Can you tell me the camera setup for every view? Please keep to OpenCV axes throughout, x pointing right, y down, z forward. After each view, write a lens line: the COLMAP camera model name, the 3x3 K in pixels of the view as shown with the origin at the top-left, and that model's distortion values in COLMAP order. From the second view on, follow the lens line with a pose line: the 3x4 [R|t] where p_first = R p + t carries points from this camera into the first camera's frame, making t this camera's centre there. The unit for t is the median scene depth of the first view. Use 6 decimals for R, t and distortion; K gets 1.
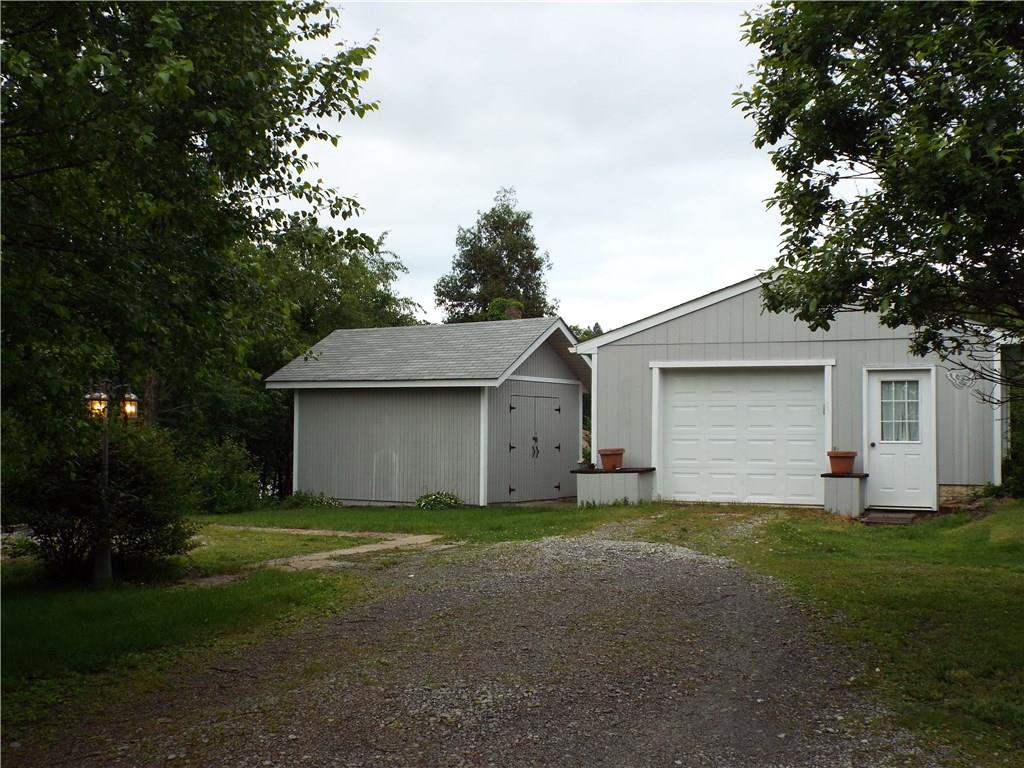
lens RADIAL K [[1196.1, 0, 512.0], [0, 1196.1, 384.0], [0, 0, 1]] dist [-0.003009, -0.001547]
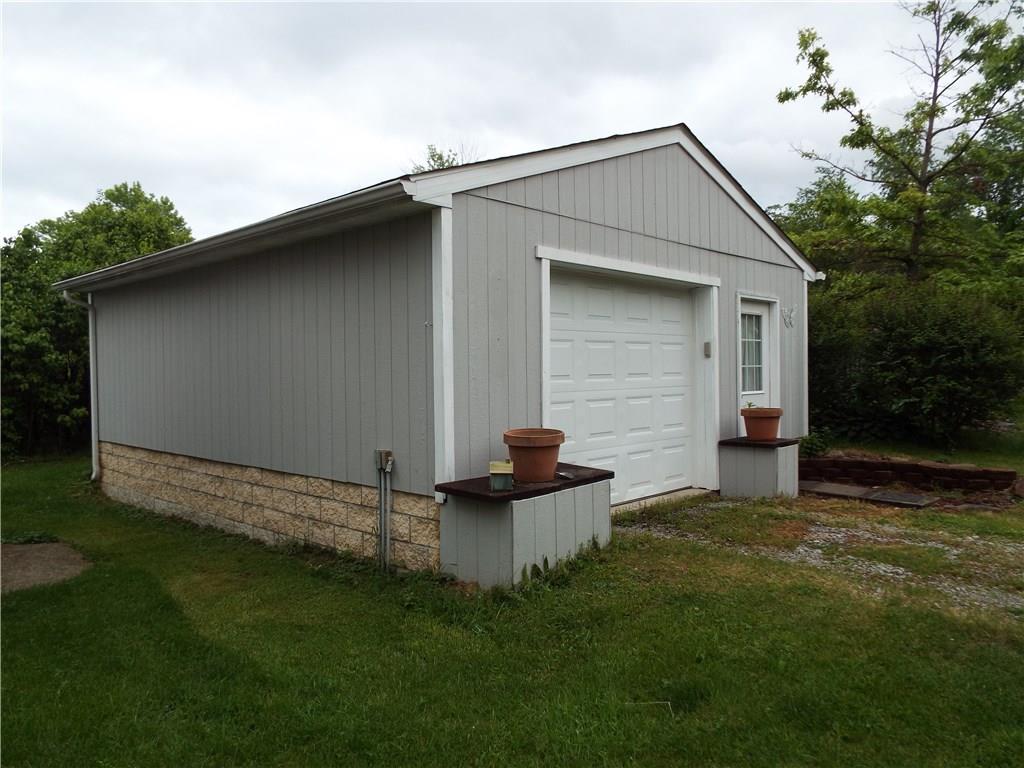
lens RADIAL K [[742.4, 0, 512.0], [0, 742.4, 384.0], [0, 0, 1]] dist [-0.015109, 0.005140]
pose [[0.347703, -0.024982, 0.937272, -0.156960], [-0.023988, 0.999081, 0.035528, 0.024860], [-0.937298, -0.034837, 0.346784, 0.826280]]
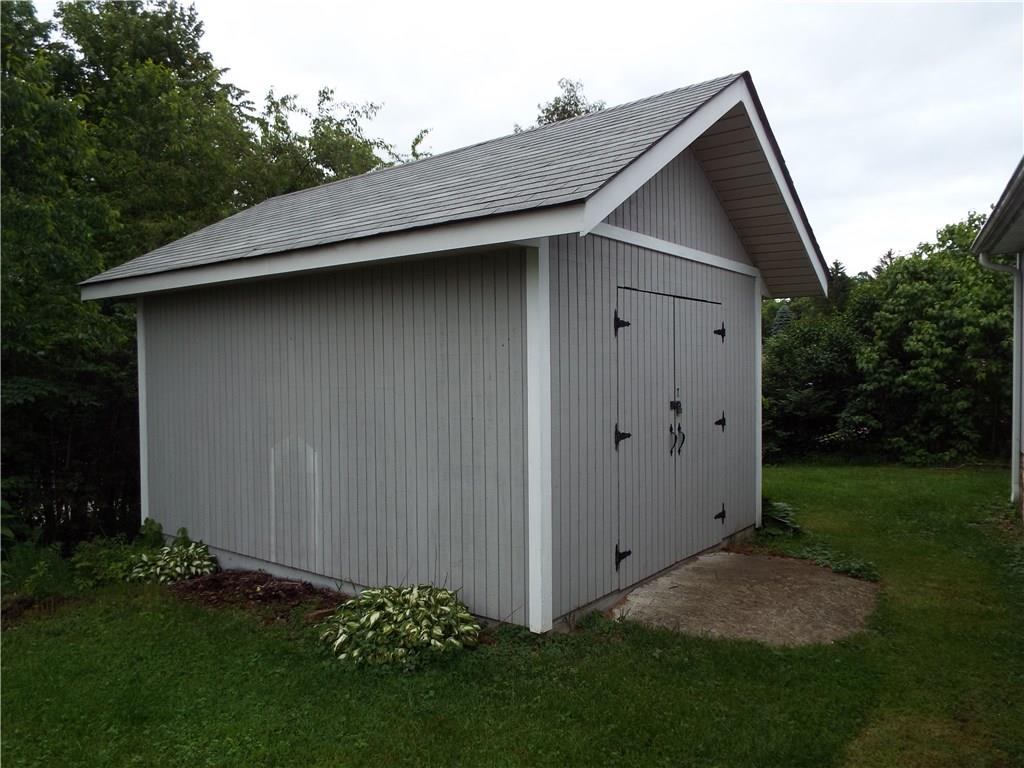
lens RADIAL K [[742.4, 0, 512.0], [0, 742.4, 384.0], [0, 0, 1]] dist [-0.015109, 0.005140]
pose [[0.996843, -0.014625, -0.078033, -0.016714], [0.019064, 0.998223, 0.056449, 0.028150], [0.077069, -0.057758, 0.995351, 0.875032]]
